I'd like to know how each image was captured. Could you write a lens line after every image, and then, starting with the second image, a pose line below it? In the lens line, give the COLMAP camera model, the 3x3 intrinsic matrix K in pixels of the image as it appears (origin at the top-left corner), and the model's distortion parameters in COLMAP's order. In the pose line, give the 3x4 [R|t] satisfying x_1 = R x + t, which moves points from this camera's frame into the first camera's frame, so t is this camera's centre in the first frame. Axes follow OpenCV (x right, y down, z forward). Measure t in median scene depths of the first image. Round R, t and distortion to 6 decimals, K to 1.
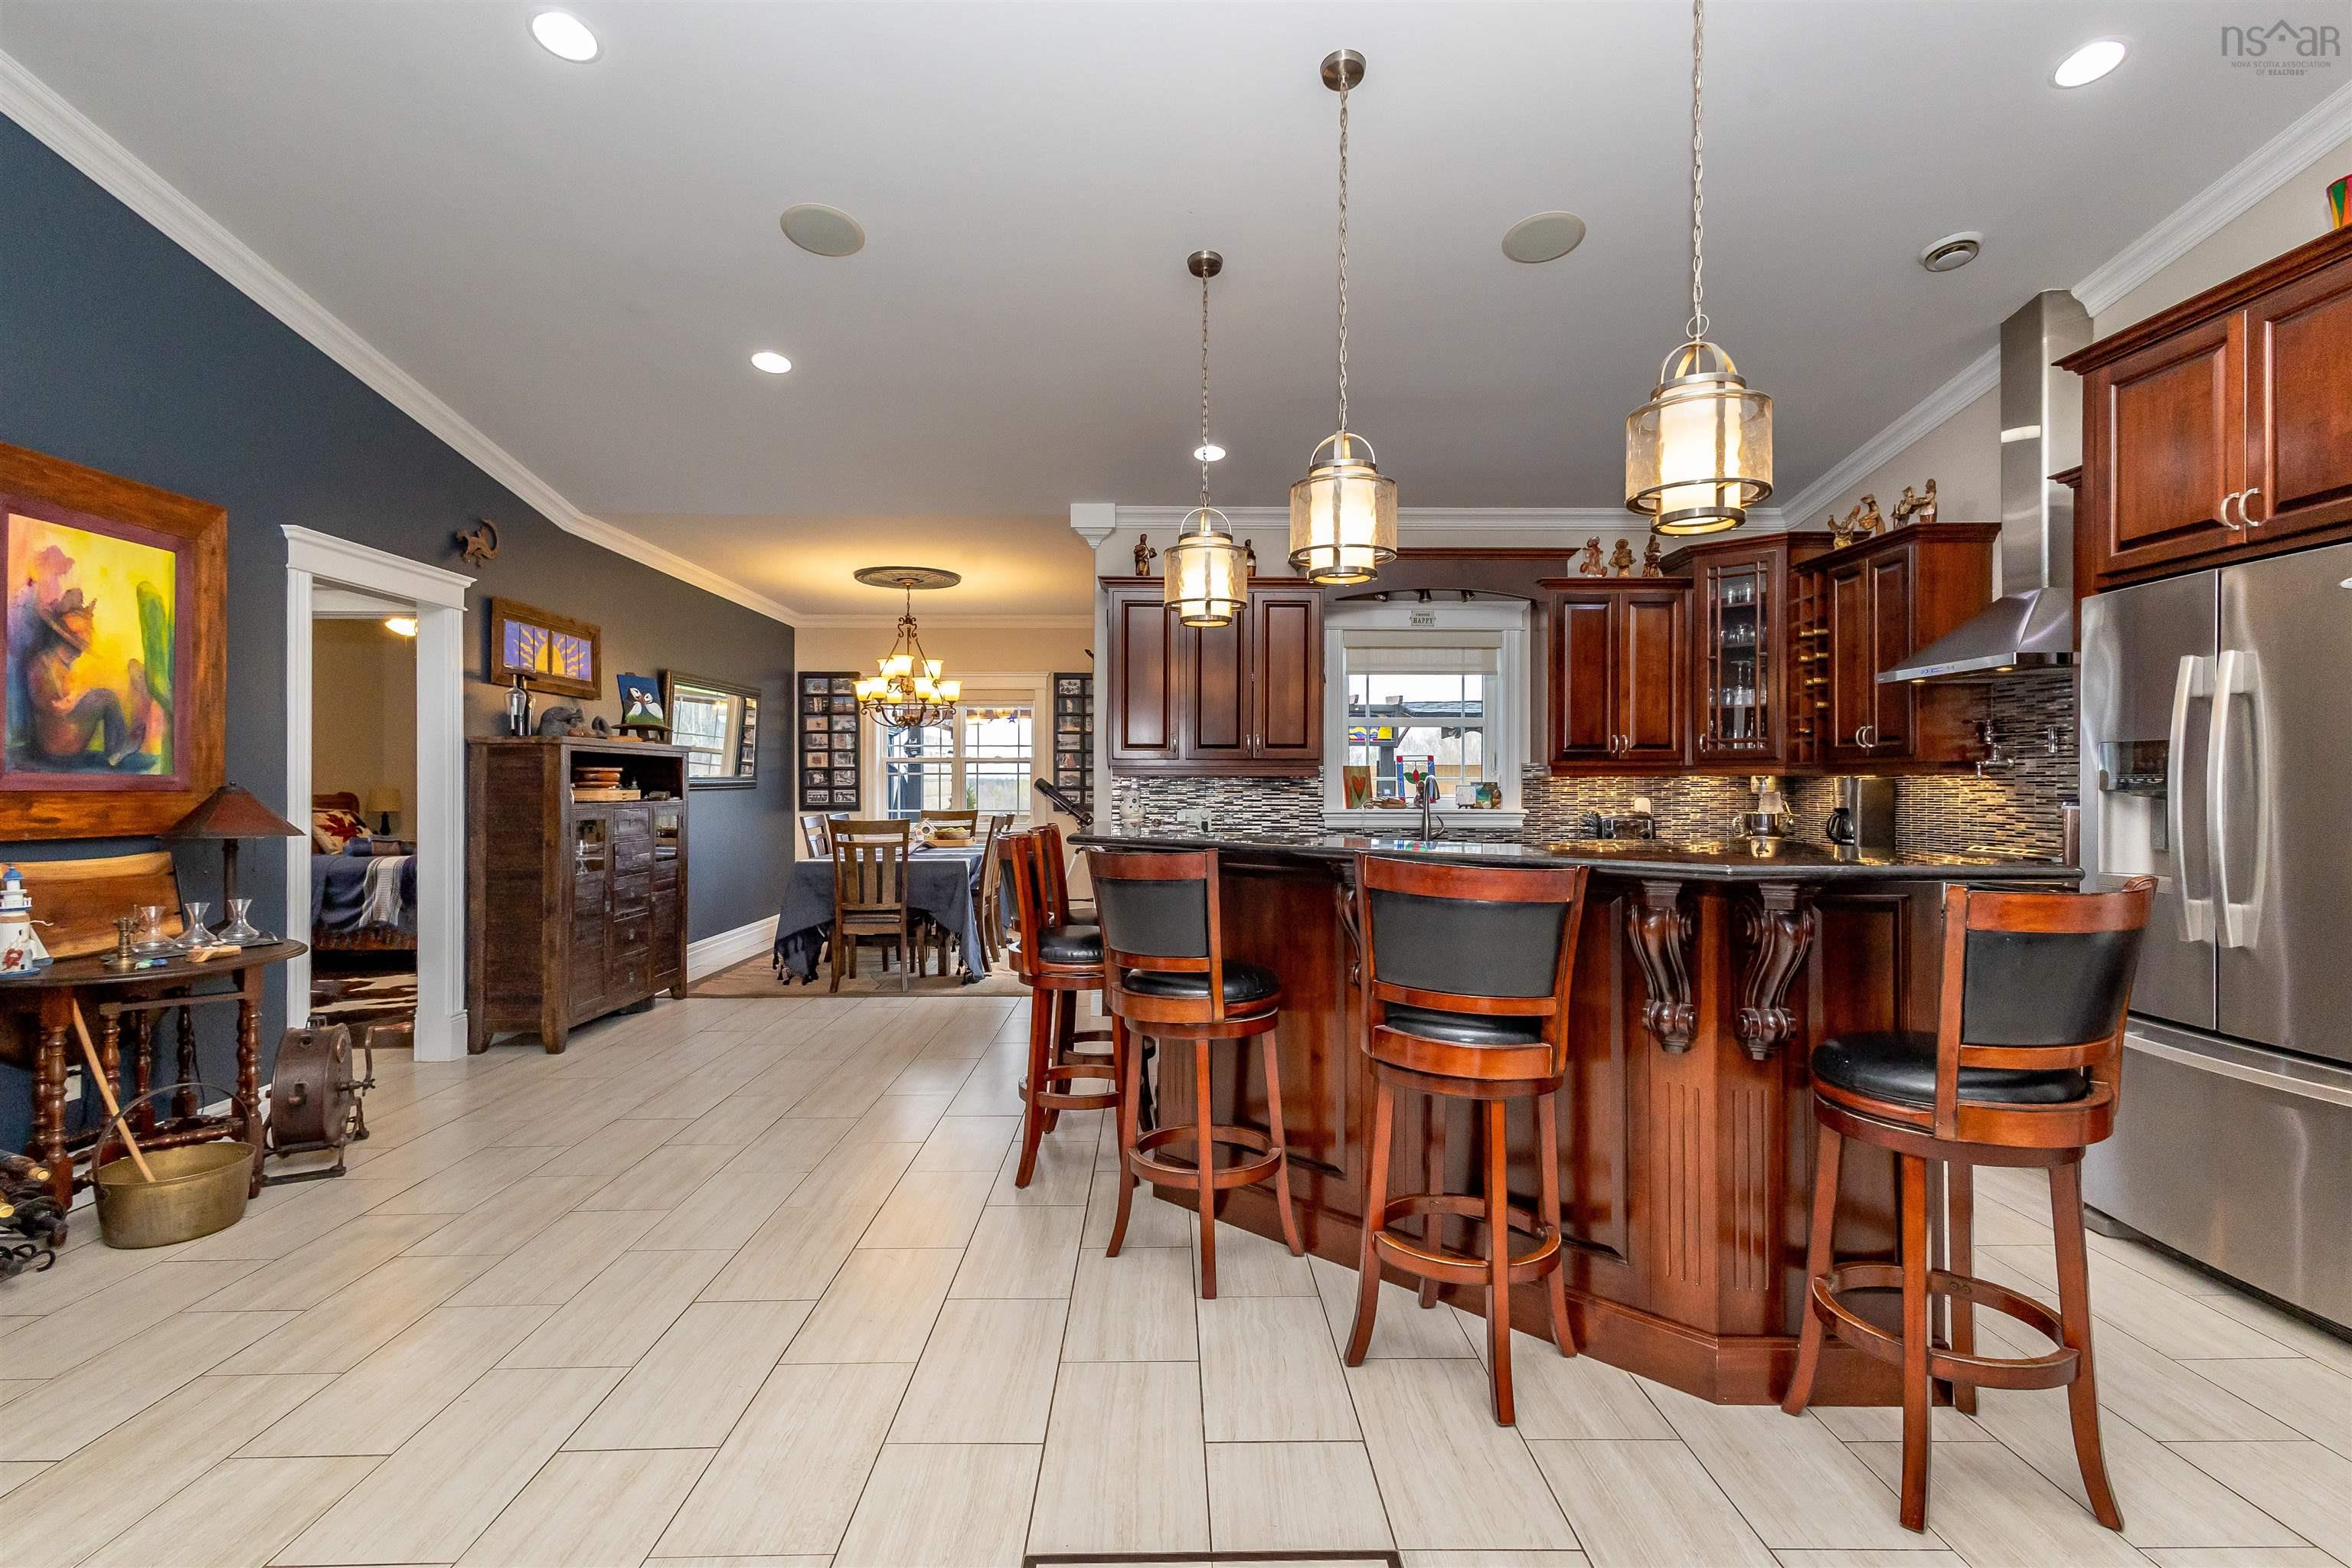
lens RADIAL K [[1123.8, 0, 1168.8], [0, 1123.8, 777.8], [0, 0, 1]] dist [0.002680, 0.000441]
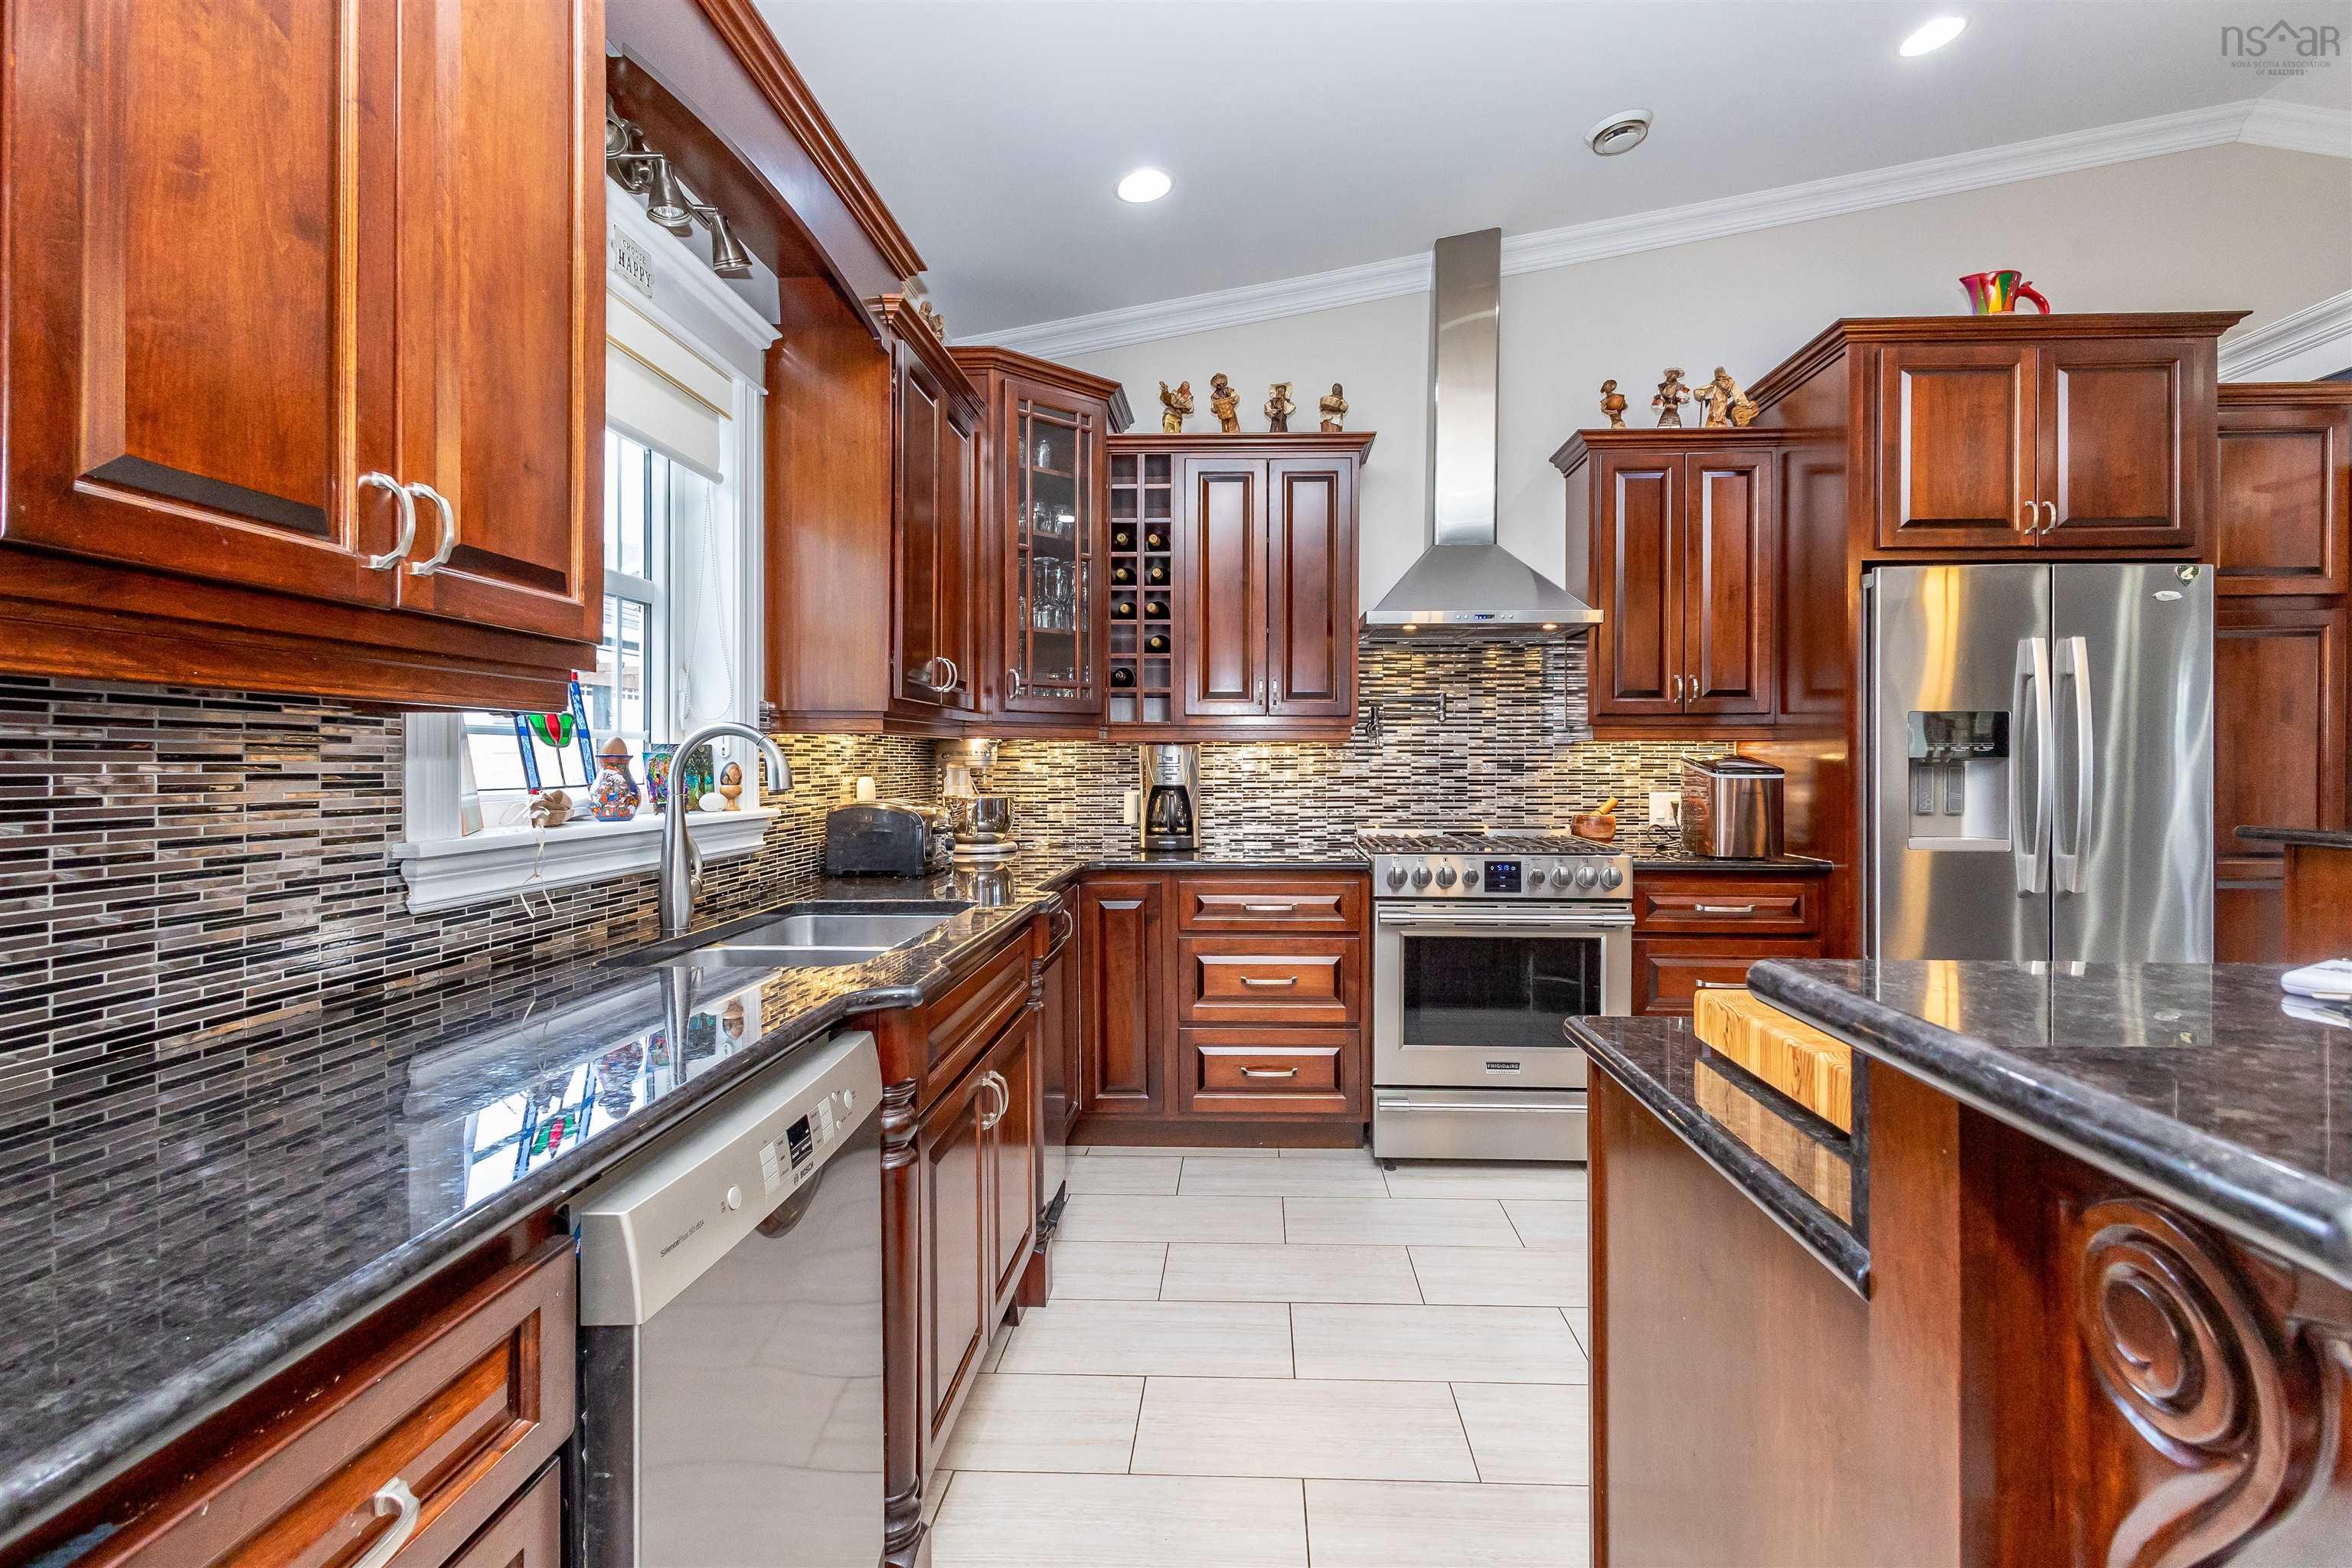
lens RADIAL K [[1101.9, 0, 1202.4], [0, 1101.9, 747.4], [0, 0, 1]] dist [0.006123, -0.000432]
pose [[0.050218, 0.008710, 0.998700, -0.129516], [-0.009453, 0.999921, -0.008246, 0.009120], [-0.998694, -0.009027, 0.050297, 1.048770]]
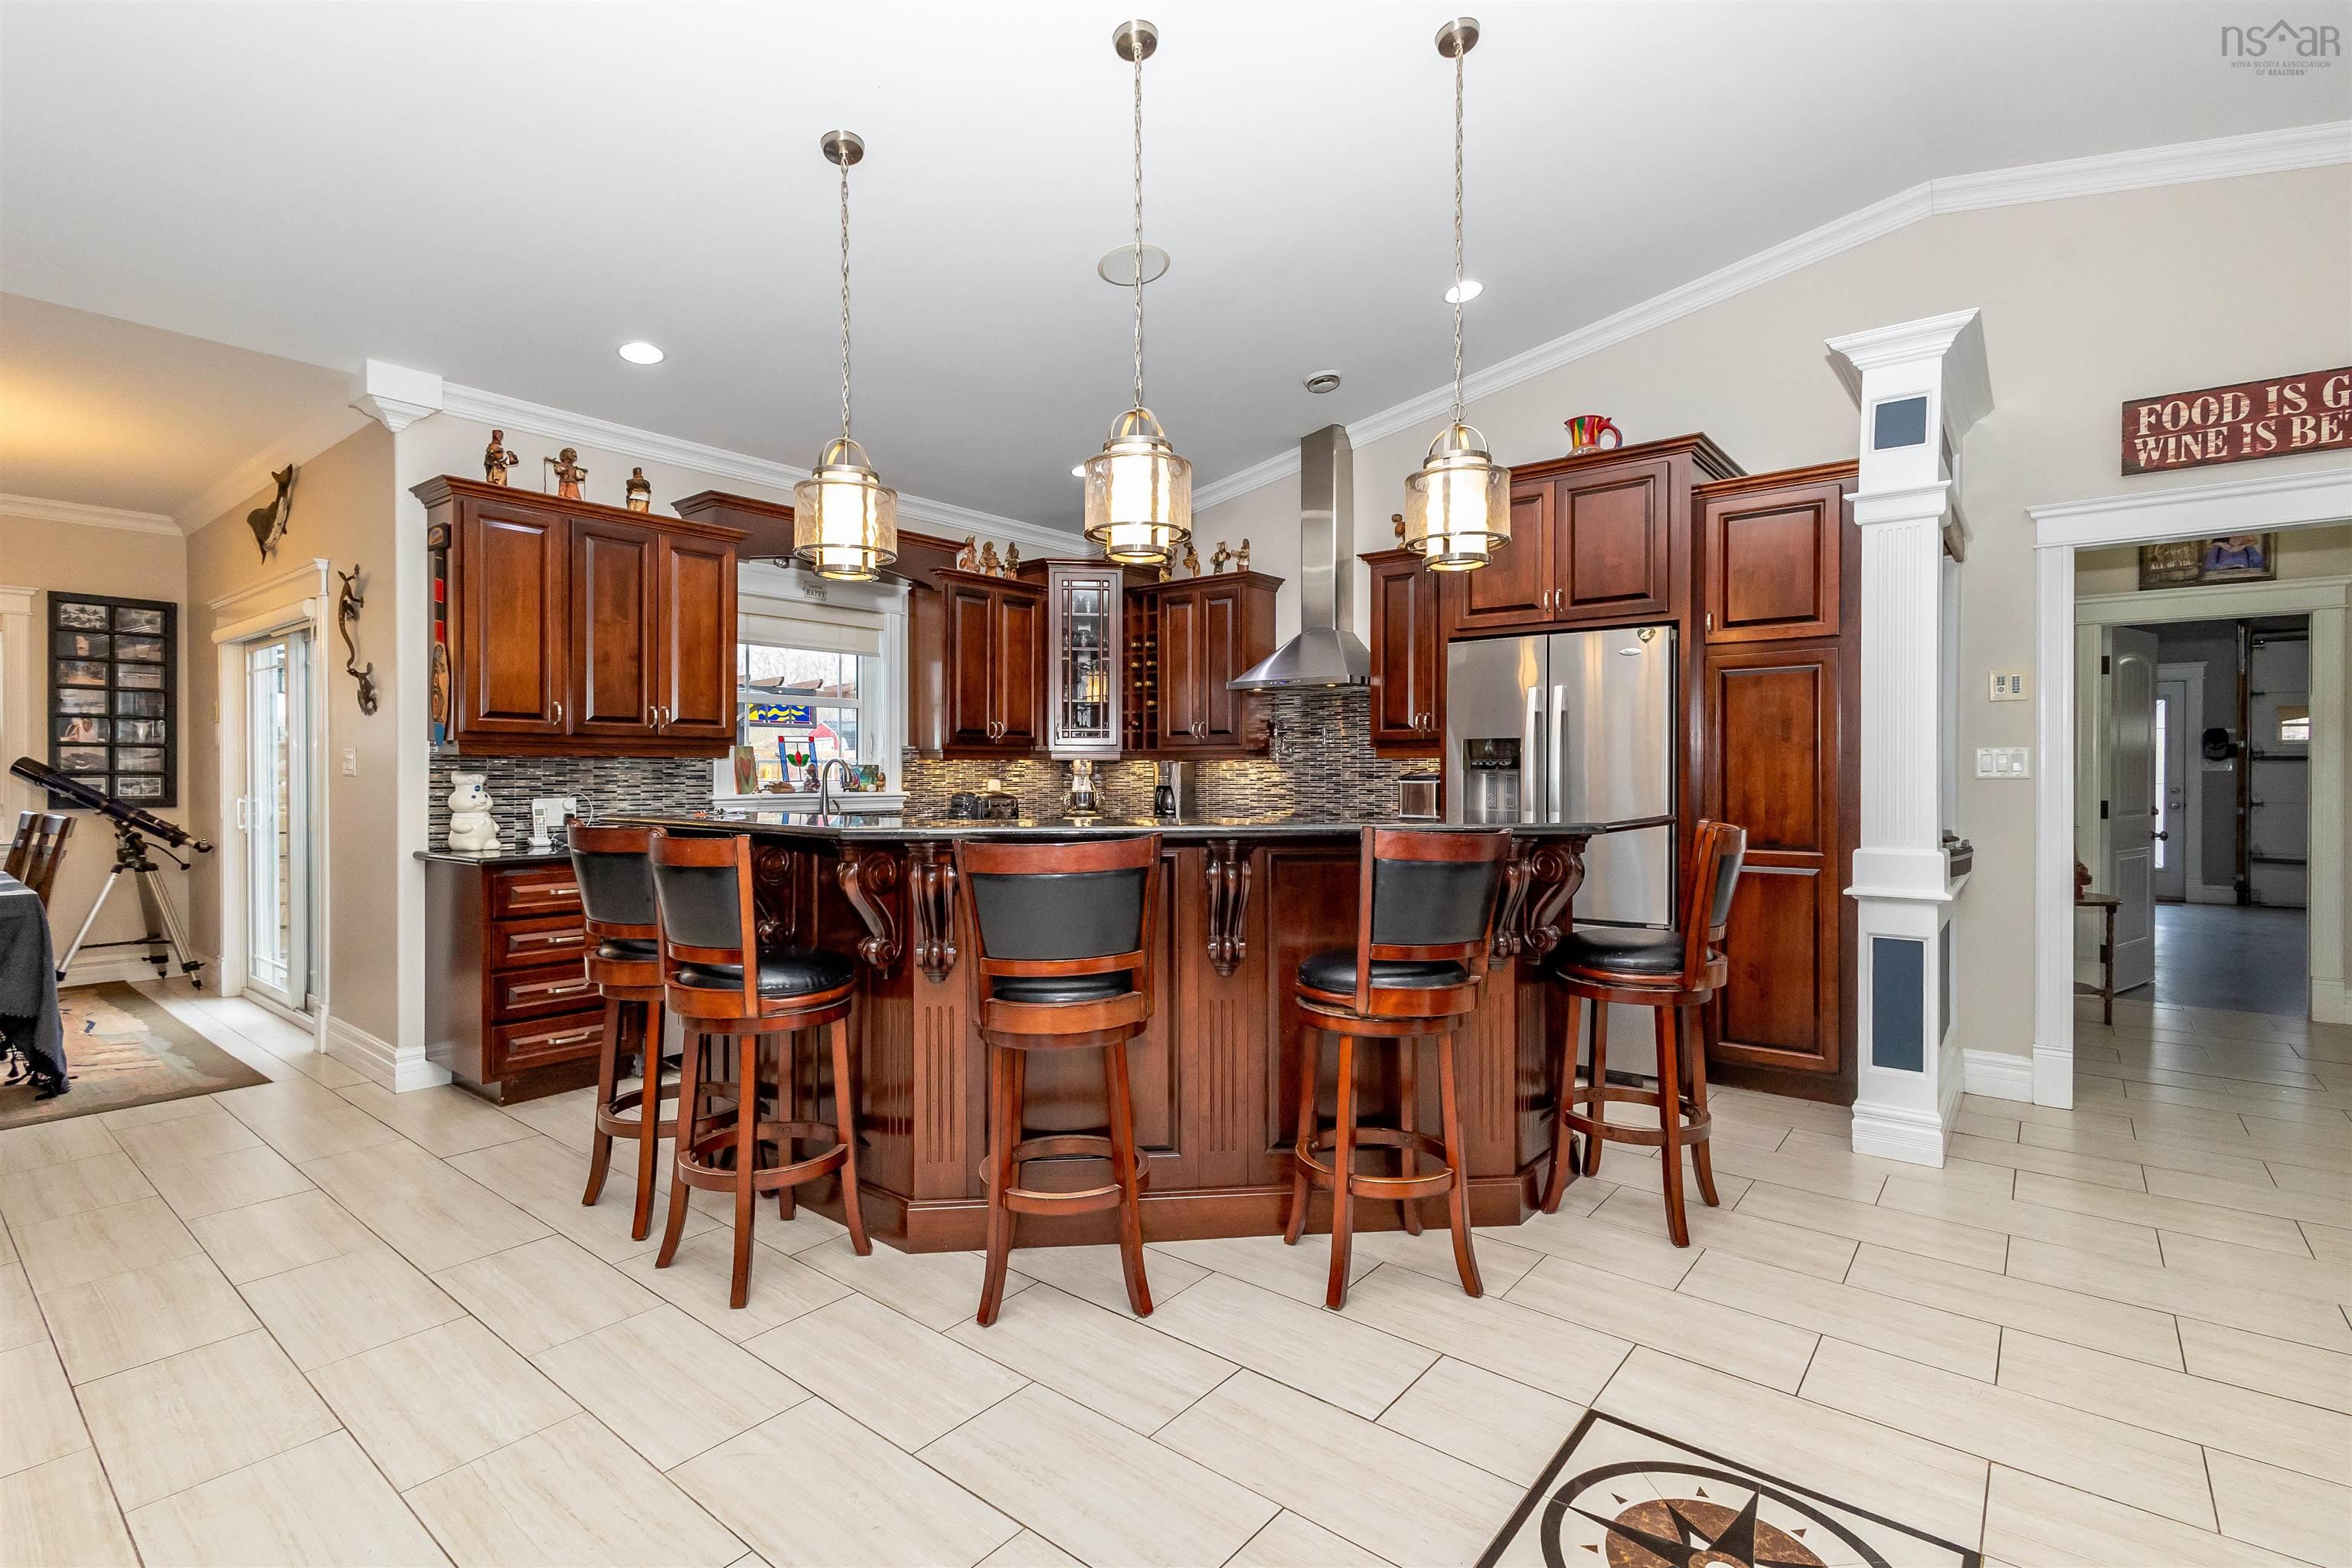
lens RADIAL K [[1086.0, 0, 1185.0], [0, 1086.0, 777.3], [0, 0, 1]] dist [0.023235, -0.013260]
pose [[0.632460, -0.007216, 0.774559, -0.370500], [-0.004247, 0.999909, 0.012783, 0.001999], [-0.774581, -0.011374, 0.632372, 0.233400]]
